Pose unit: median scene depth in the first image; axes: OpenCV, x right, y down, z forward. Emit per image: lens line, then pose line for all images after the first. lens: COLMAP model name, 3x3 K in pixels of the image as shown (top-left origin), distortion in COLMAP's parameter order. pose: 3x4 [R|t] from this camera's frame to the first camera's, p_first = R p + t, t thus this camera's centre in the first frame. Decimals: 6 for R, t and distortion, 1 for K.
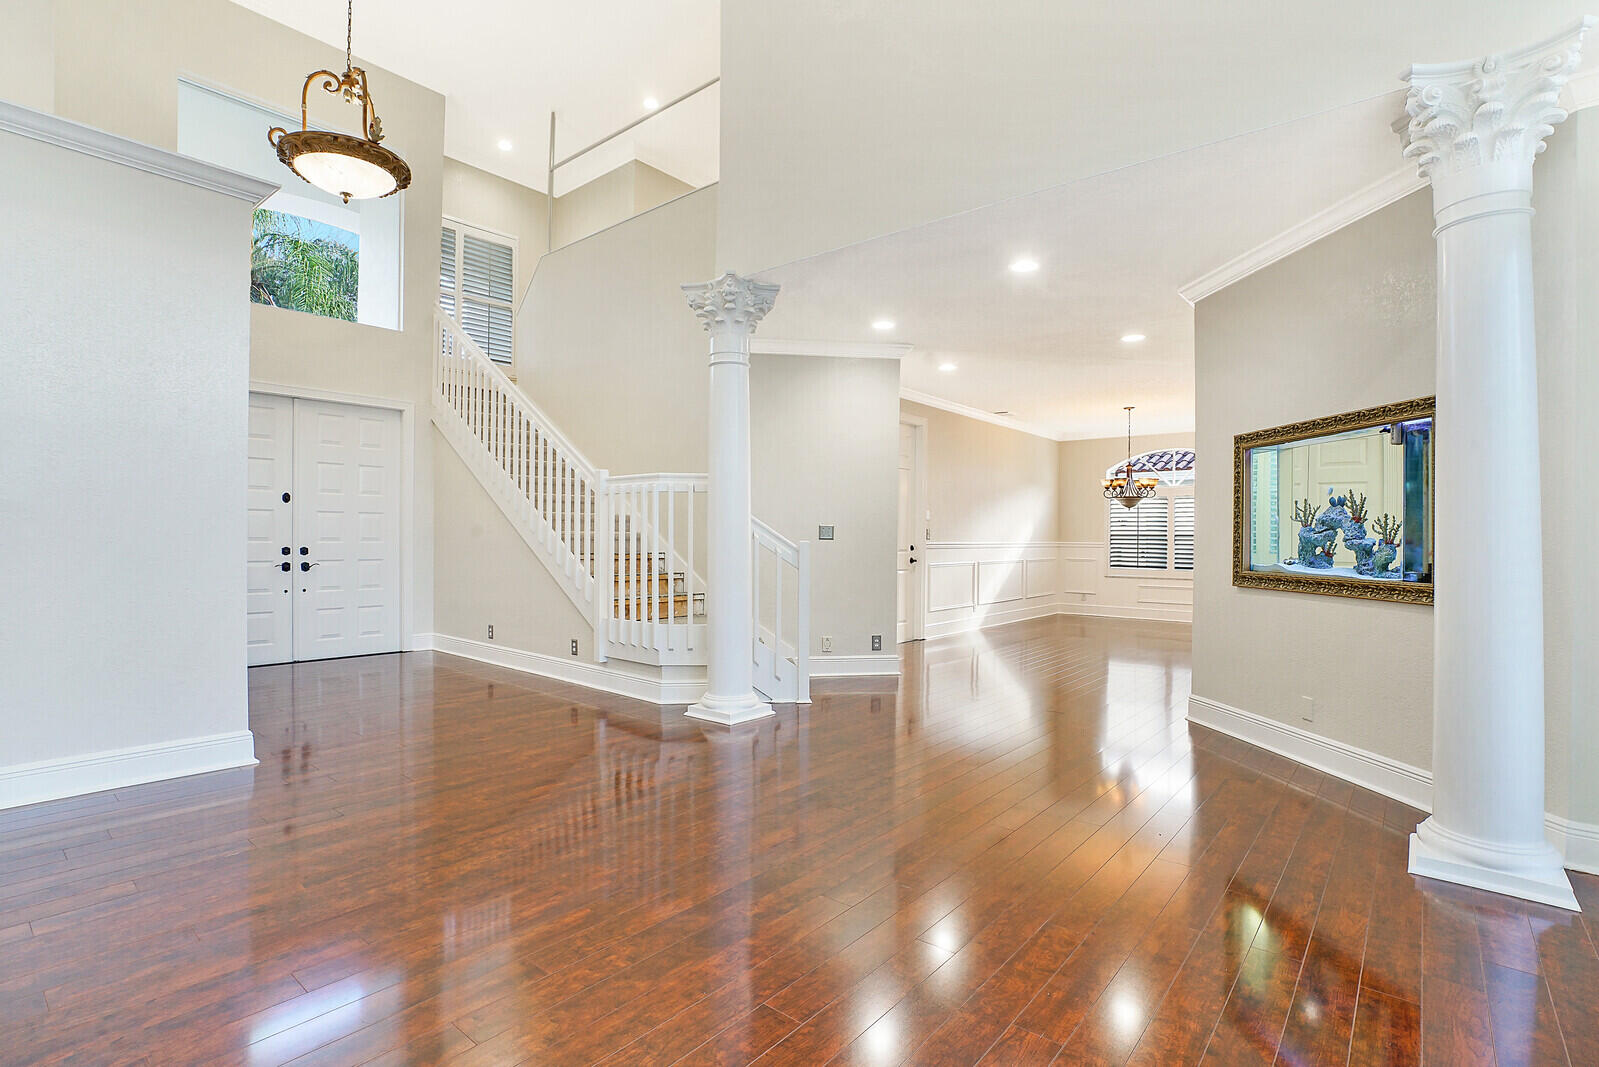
lens RADIAL K [[765.9, 0, 821.6], [0, 765.9, 538.5], [0, 0, 1]] dist [-0.001080, -0.000401]
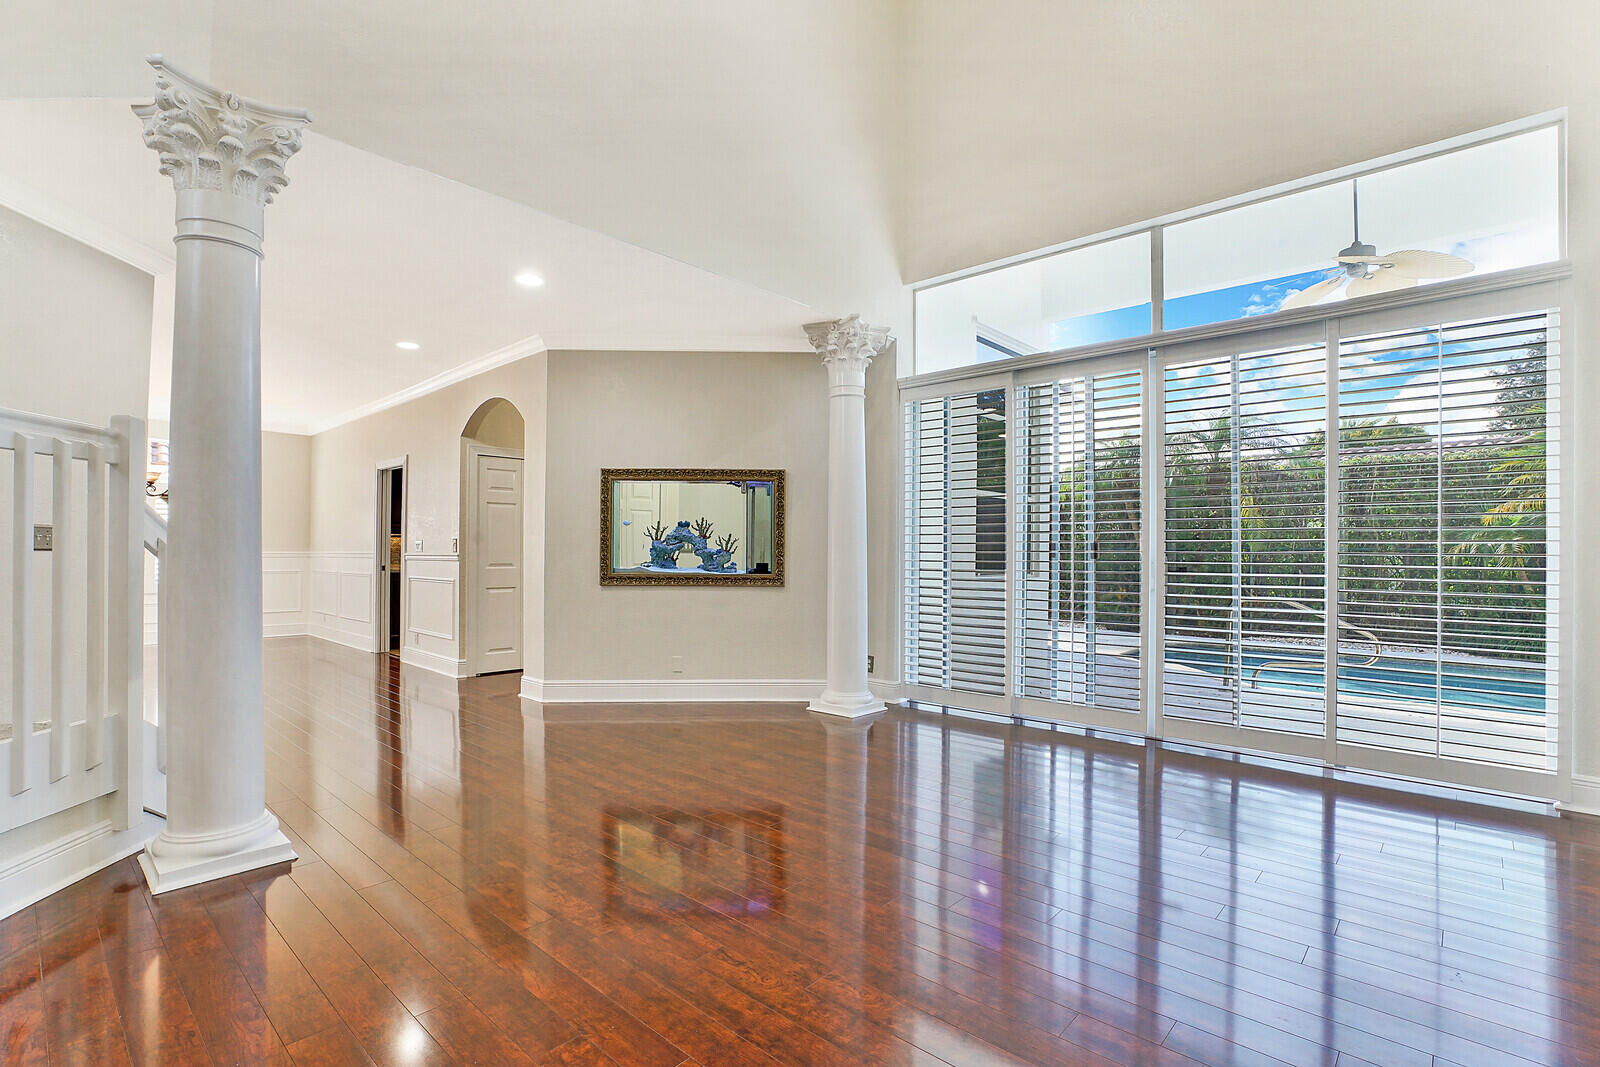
lens RADIAL K [[766.3, 0, 822.1], [0, 766.3, 538.5], [0, 0, 1]] dist [-0.001080, -0.000401]
pose [[0.069573, 0.008834, 0.997538, -0.772651], [-0.002079, 0.999960, -0.008710, -0.006481], [-0.997575, -0.001468, 0.069589, 0.586989]]
